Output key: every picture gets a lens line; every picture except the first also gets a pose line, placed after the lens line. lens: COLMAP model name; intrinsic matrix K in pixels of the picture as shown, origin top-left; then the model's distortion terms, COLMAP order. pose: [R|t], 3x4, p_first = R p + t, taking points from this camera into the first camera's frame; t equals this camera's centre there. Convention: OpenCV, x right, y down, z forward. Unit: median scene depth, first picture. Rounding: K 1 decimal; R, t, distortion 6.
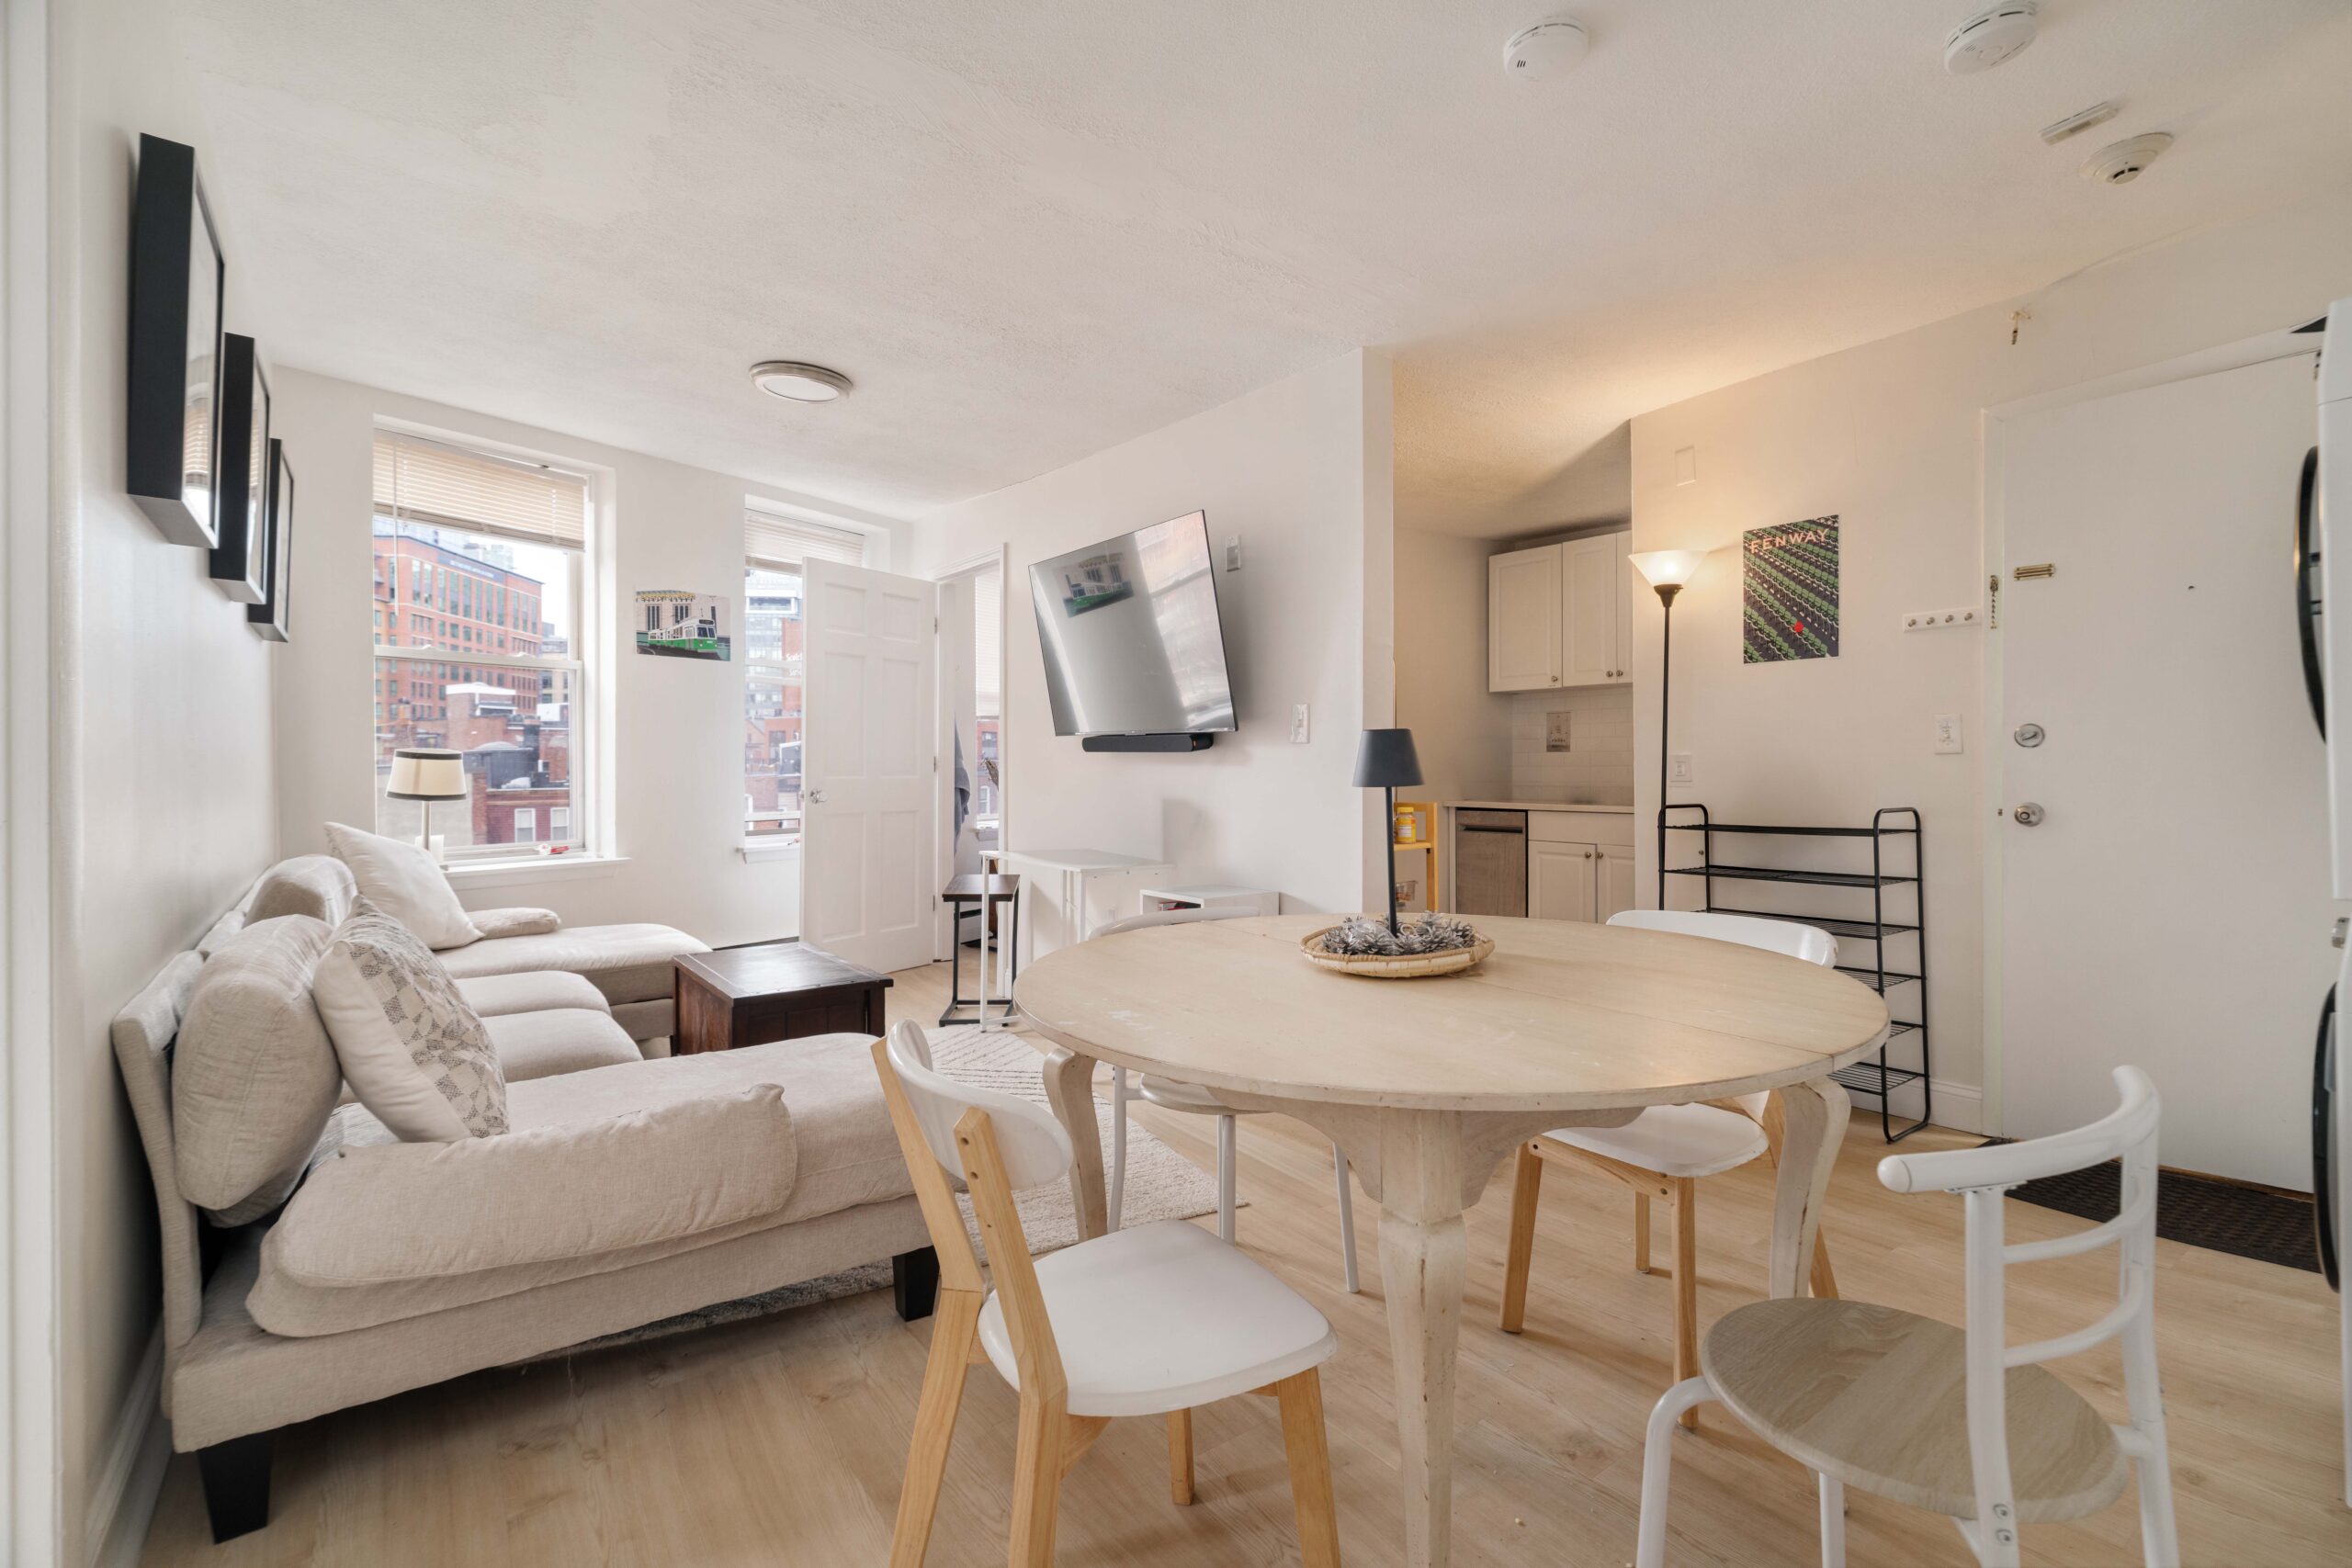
lens RADIAL K [[1046.6, 0, 1183.7], [0, 1046.6, 754.9], [0, 0, 1]] dist [-0.001726, -0.000009]
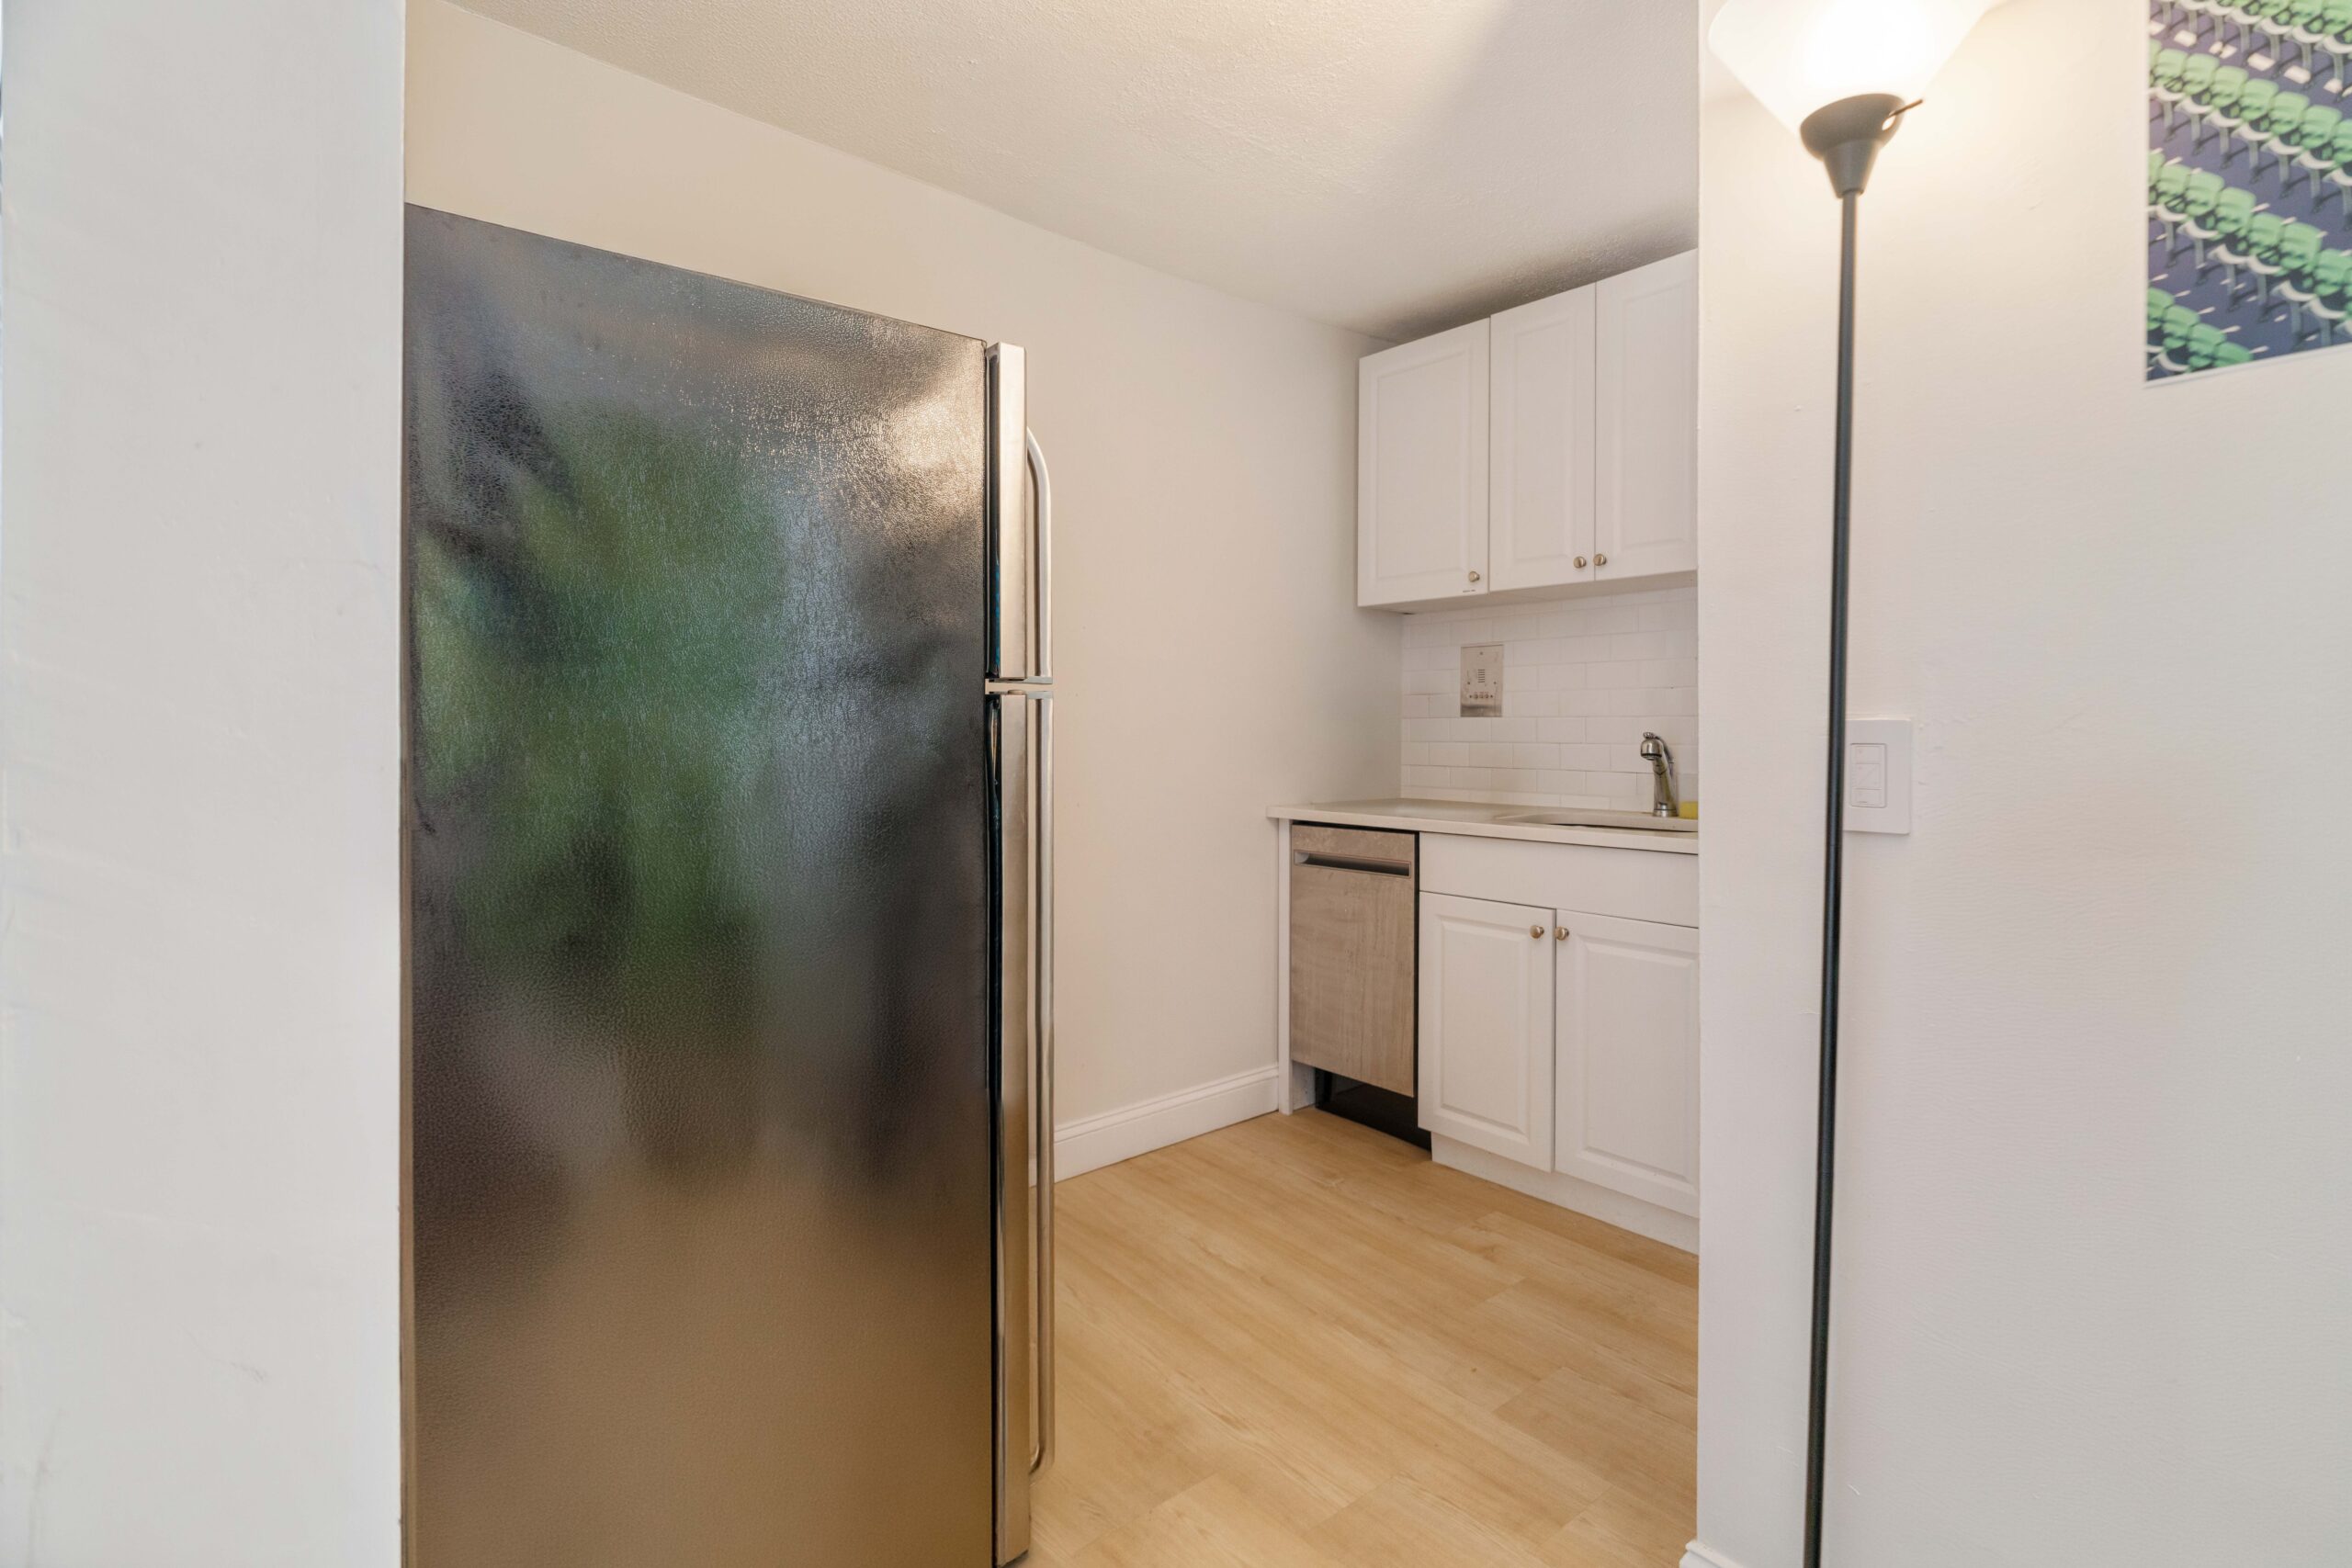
lens RADIAL K [[1077.0, 0, 1171.7], [0, 1077.0, 717.8], [0, 0, 1]] dist [-0.009356, 0.010453]
pose [[0.998340, 0.009381, 0.056820, 0.177787], [-0.009149, 0.999949, -0.004327, 0.001534], [-0.056858, 0.003800, 0.998375, 0.483322]]
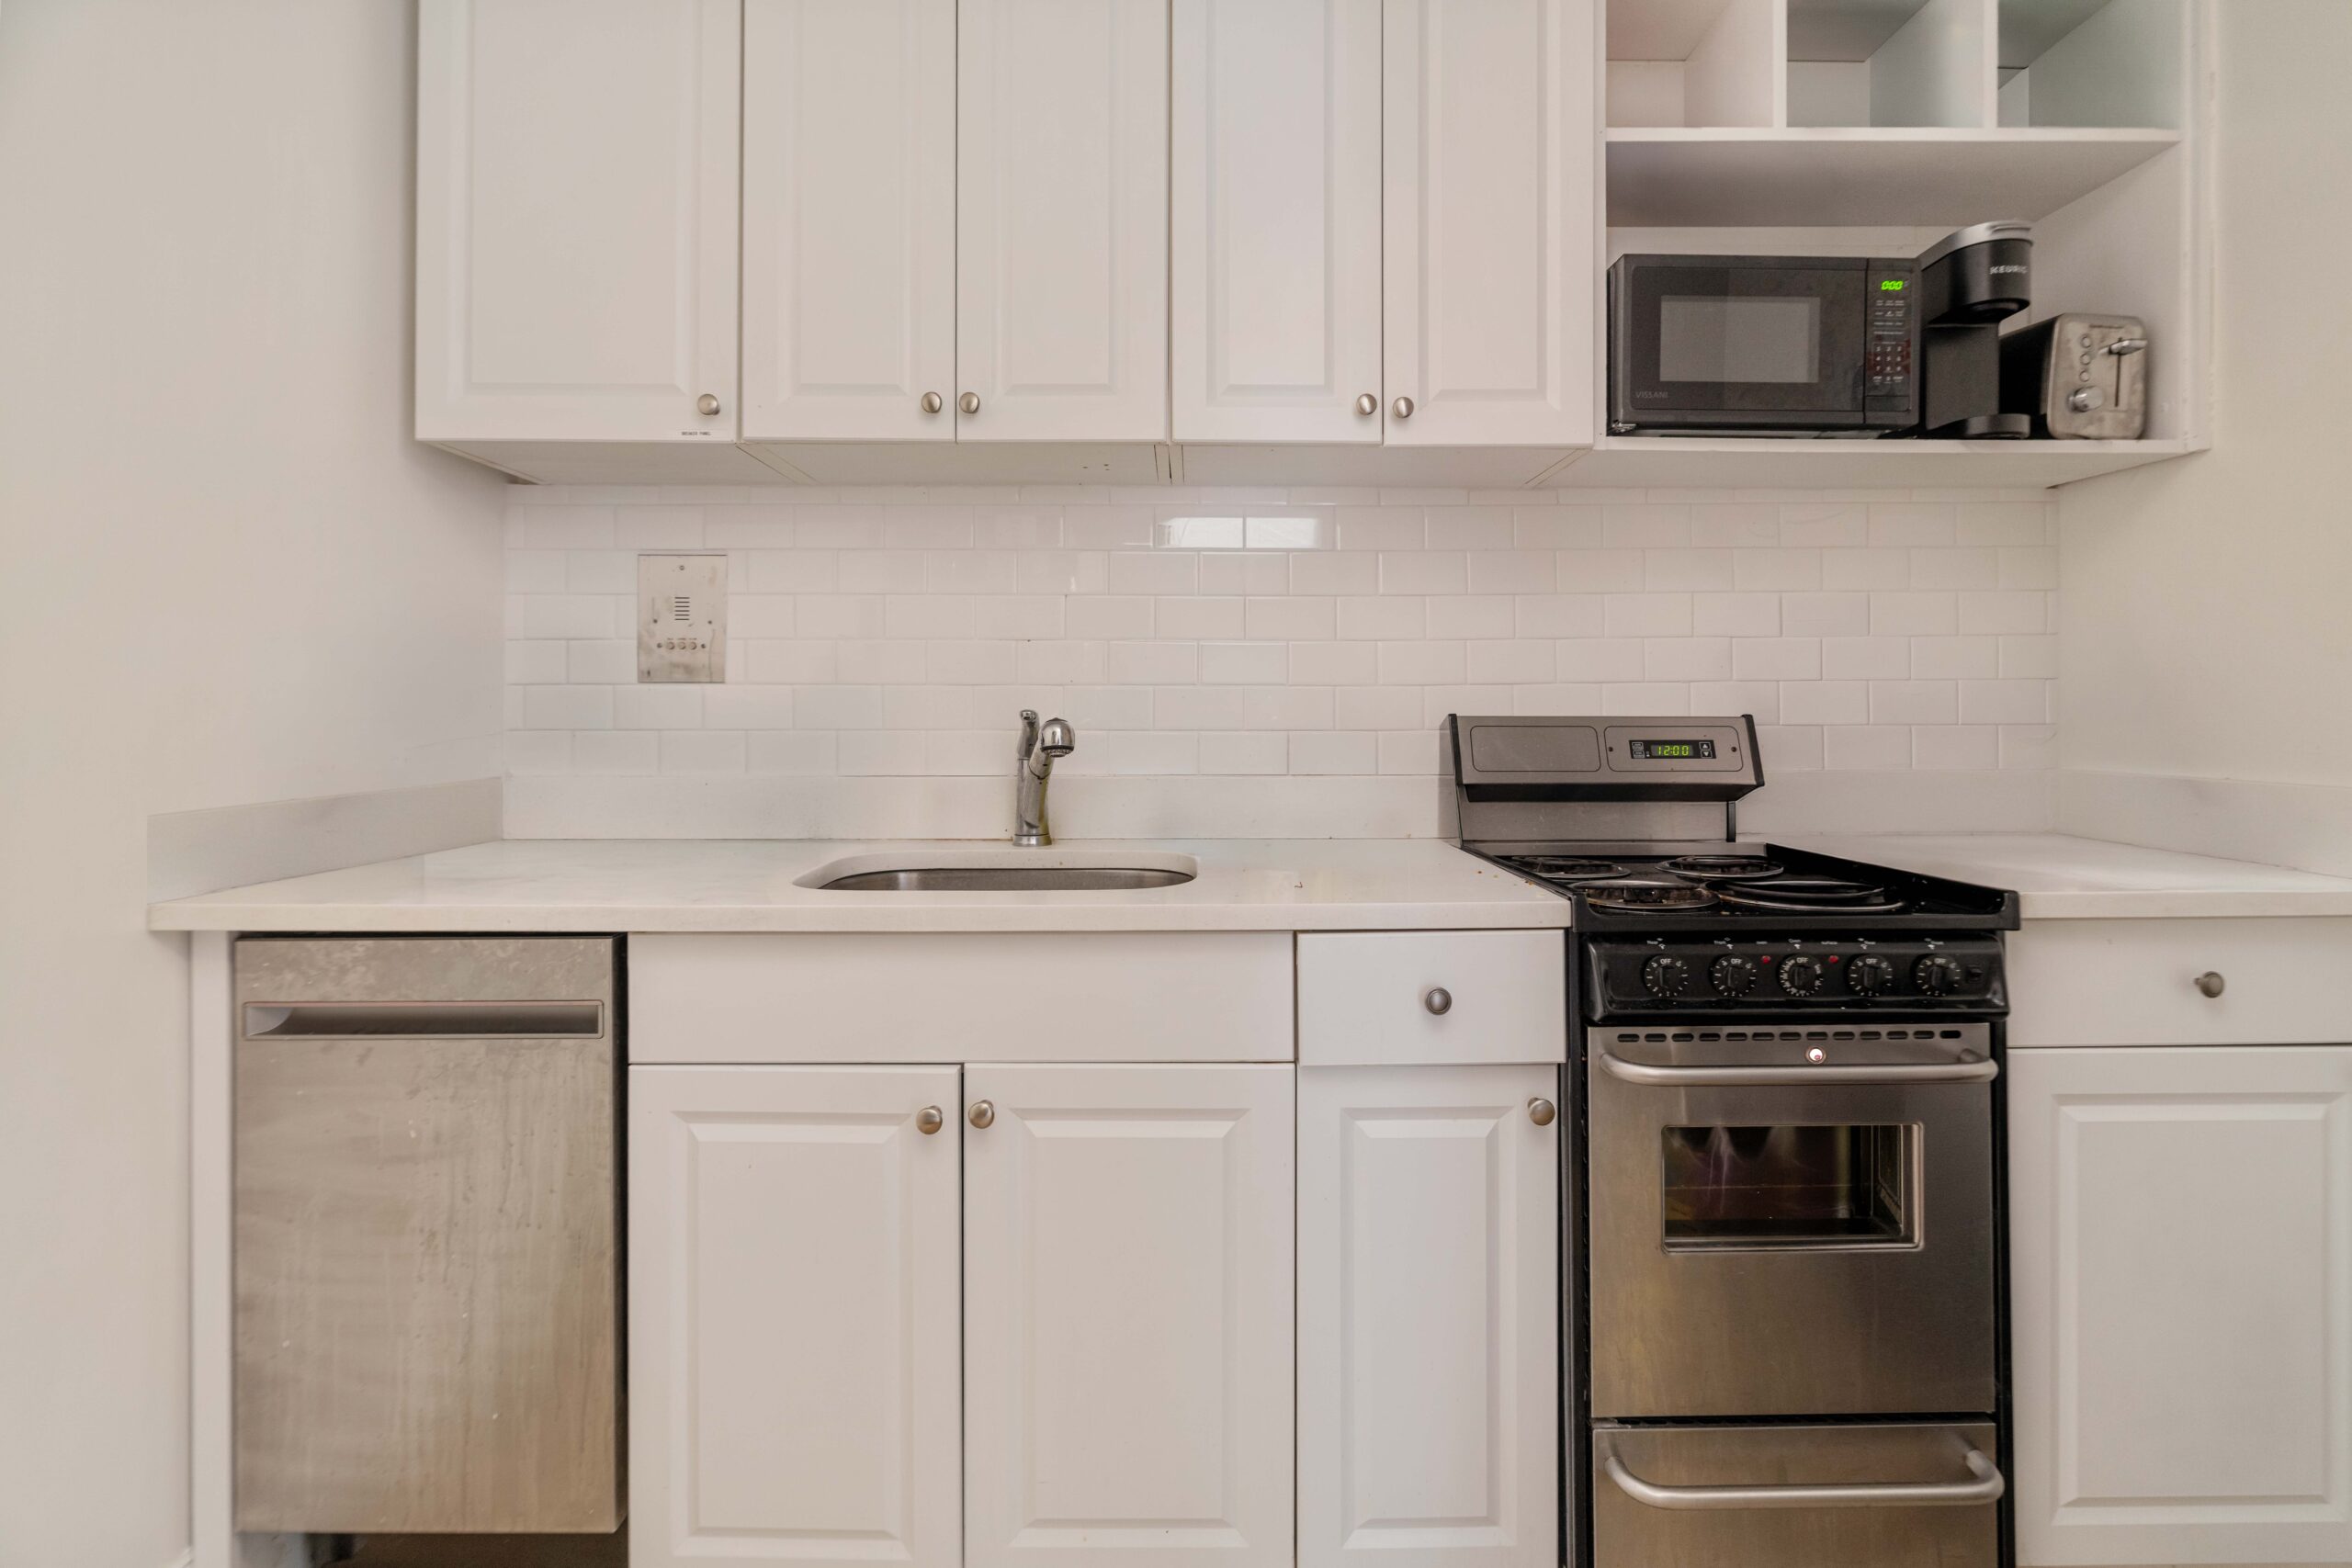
lens RADIAL K [[1077.0, 0, 1171.7], [0, 1077.0, 717.8], [0, 0, 1]] dist [-0.009356, 0.010453]
pose [[0.600844, 0.002148, 0.799363, 0.211587], [-0.010893, 0.999926, 0.005501, 0.004060], [-0.799292, -0.012013, 0.600823, 0.759082]]
